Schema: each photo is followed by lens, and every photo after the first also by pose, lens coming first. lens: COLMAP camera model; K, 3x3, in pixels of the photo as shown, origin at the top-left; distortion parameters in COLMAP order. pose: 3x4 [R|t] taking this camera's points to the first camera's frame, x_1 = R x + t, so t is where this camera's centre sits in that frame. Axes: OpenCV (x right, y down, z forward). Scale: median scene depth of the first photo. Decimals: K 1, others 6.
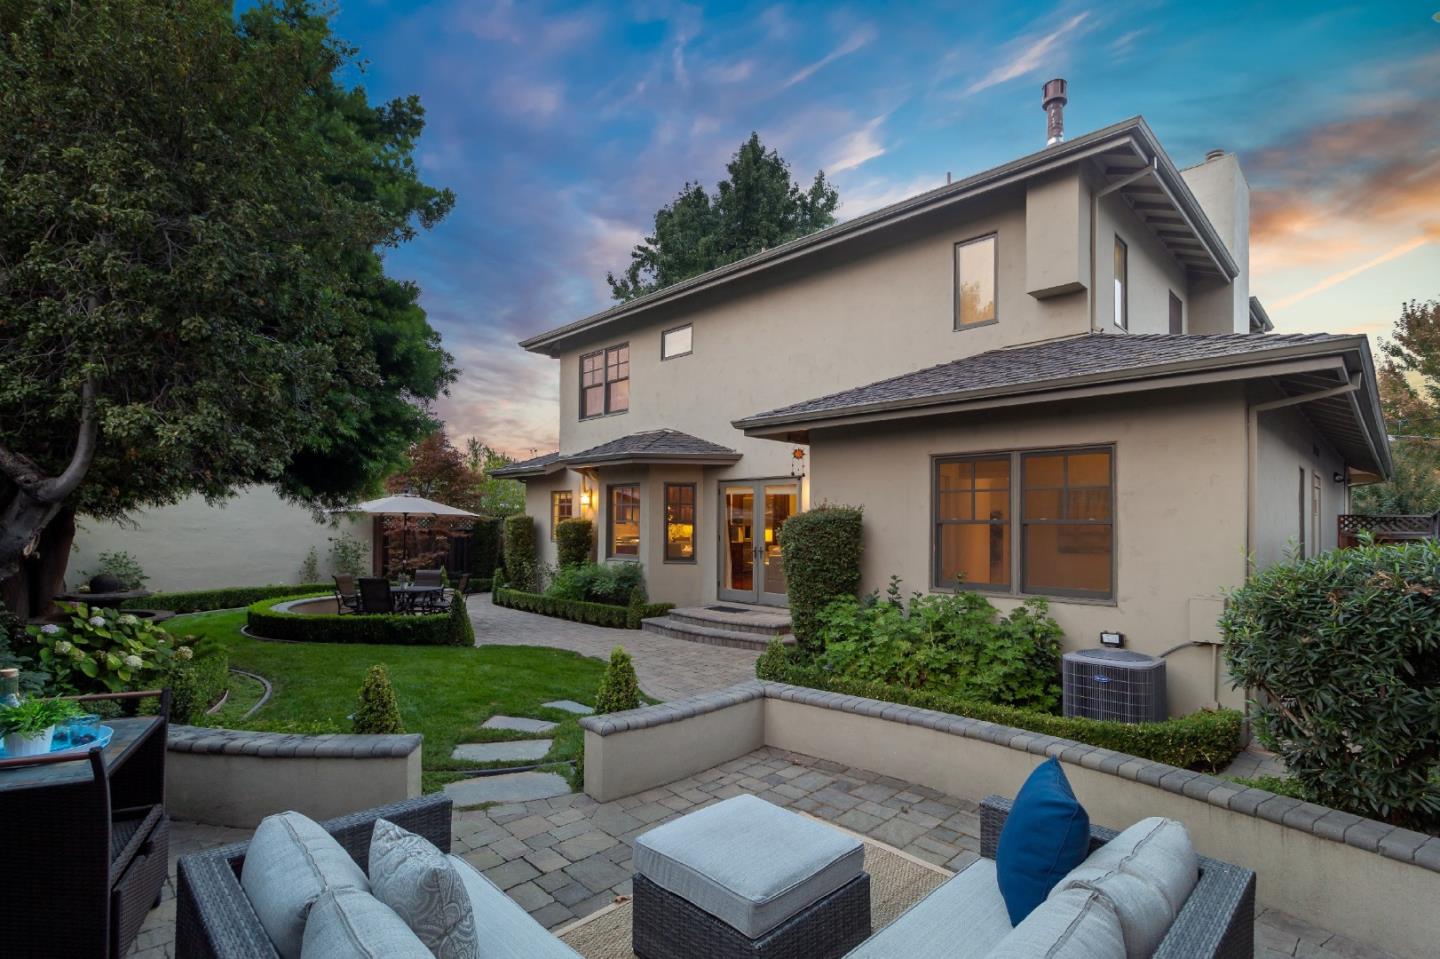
lens RADIAL K [[678.7, 0, 712.1], [0, 678.7, 481.5], [0, 0, 1]] dist [-0.001286, 0.001823]
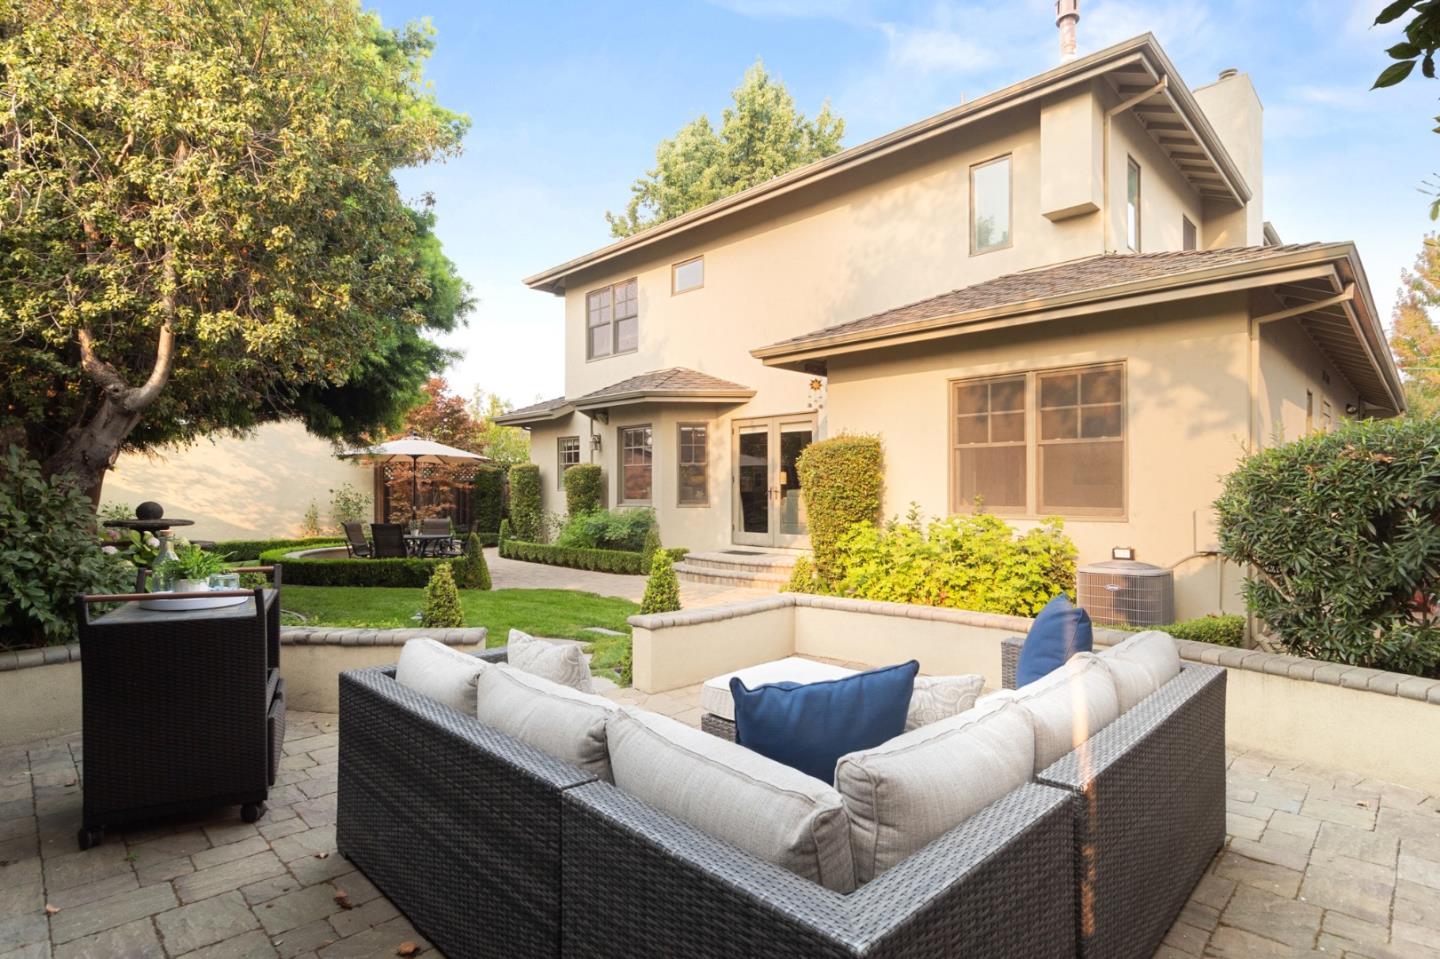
lens RADIAL K [[734.3, 0, 729.3], [0, 734.3, 484.5], [0, 0, 1]] dist [-0.003447, 0.000431]
pose [[0.999239, -0.025179, 0.029785, -0.044438], [0.023639, 0.998420, 0.050971, 0.059287], [-0.031021, -0.050228, 0.998256, -0.098634]]
